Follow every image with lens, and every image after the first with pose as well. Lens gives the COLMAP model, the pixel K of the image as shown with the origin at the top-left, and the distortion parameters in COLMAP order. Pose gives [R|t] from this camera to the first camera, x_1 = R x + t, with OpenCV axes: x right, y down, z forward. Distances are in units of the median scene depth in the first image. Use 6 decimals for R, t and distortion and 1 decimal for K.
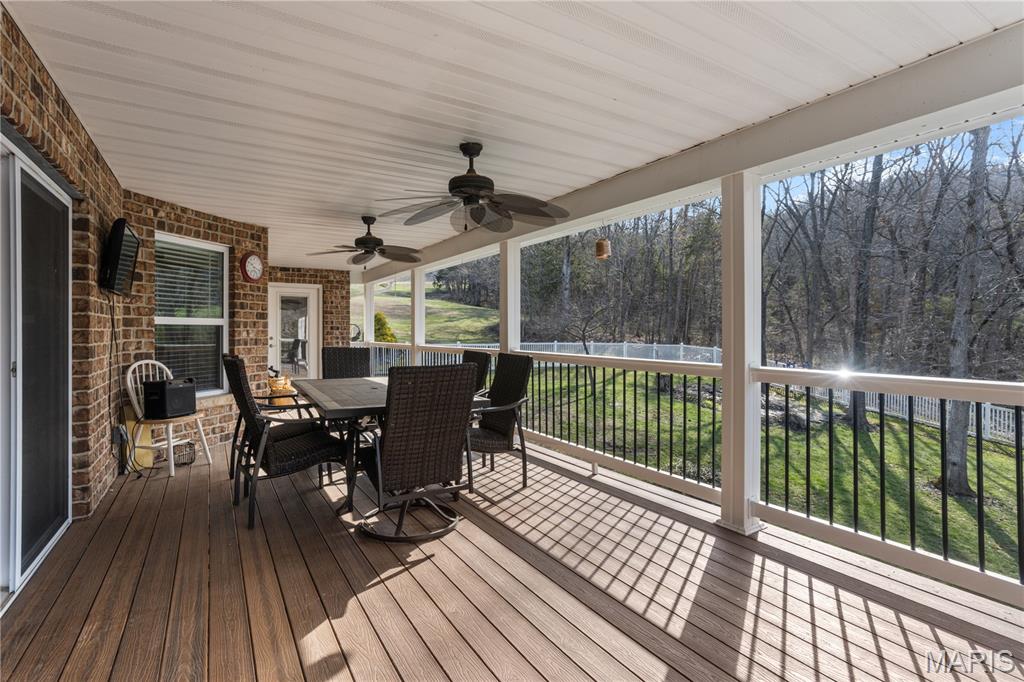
lens RADIAL K [[493.8, 0, 512.5], [0, 493.8, 330.9], [0, 0, 1]] dist [-0.020431, 0.001704]
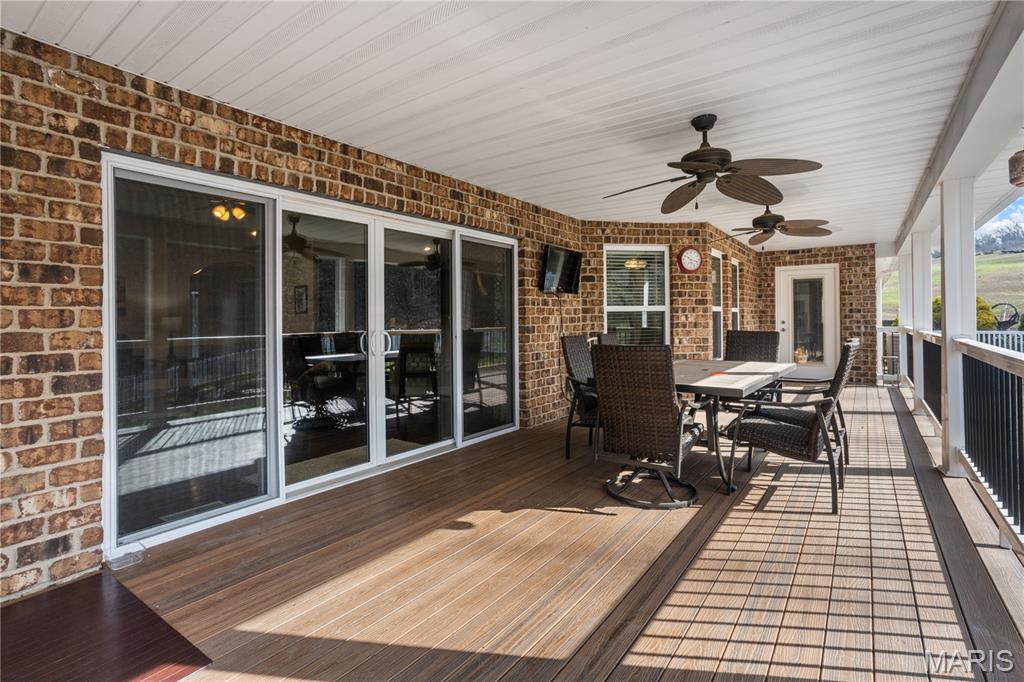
lens RADIAL K [[493.8, 0, 517.1], [0, 493.8, 322.8], [0, 0, 1]] dist [-0.020431, 0.001704]
pose [[0.394256, 0.001530, -0.919000, 0.390248], [0.012571, 0.999896, 0.007058, 0.004730], [0.918915, -0.014335, 0.394195, 0.181000]]
